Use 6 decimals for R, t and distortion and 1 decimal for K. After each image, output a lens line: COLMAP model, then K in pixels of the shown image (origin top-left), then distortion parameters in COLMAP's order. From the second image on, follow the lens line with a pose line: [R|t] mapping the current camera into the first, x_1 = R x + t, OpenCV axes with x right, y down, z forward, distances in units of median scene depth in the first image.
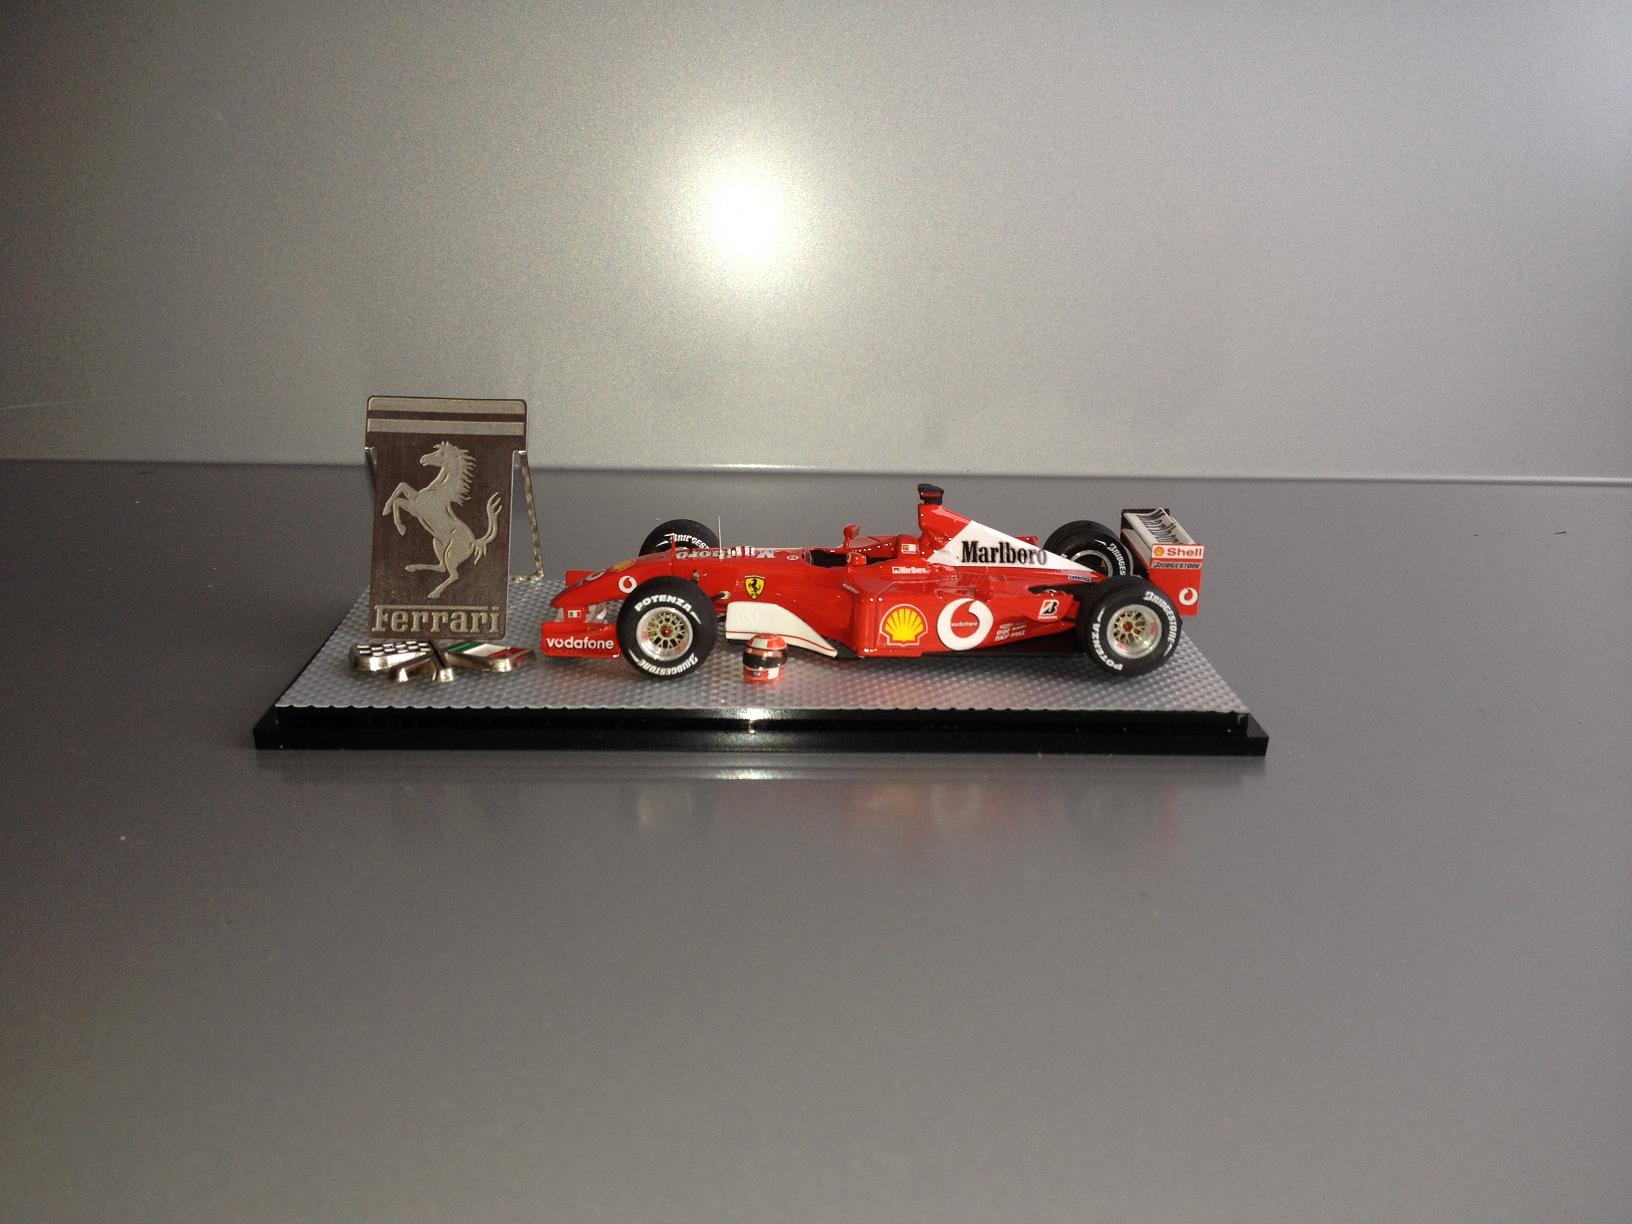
lens RADIAL K [[1593.2, 0, 816.4], [0, 1593.2, 599.7], [0, 0, 1]] dist [0.150498, -0.470298]
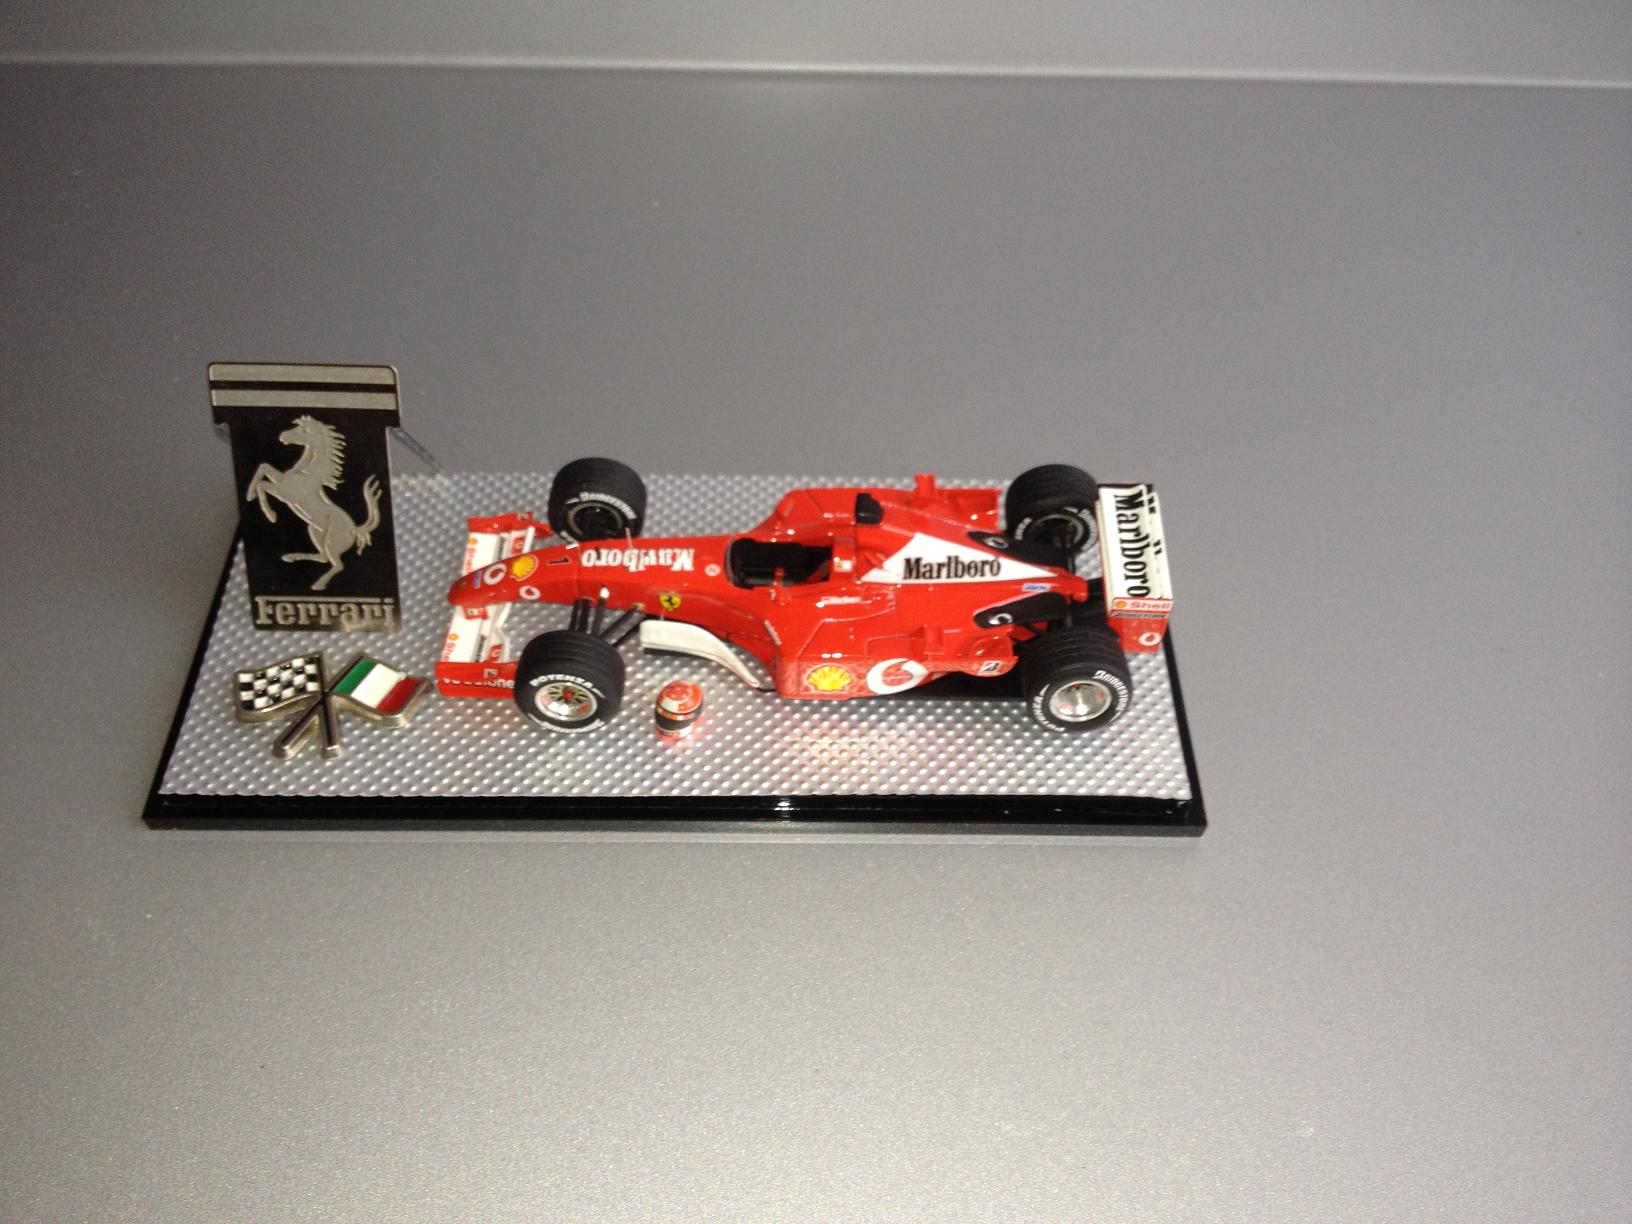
lens RADIAL K [[1593.2, 0, 816.4], [0, 1593.2, 599.7], [0, 0, 1]] dist [0.150498, -0.470298]
pose [[0.999124, 0.031538, -0.027517, 0.067498], [-0.011651, 0.841021, 0.540878, -0.491438], [0.040201, -0.540083, 0.840651, 0.244278]]
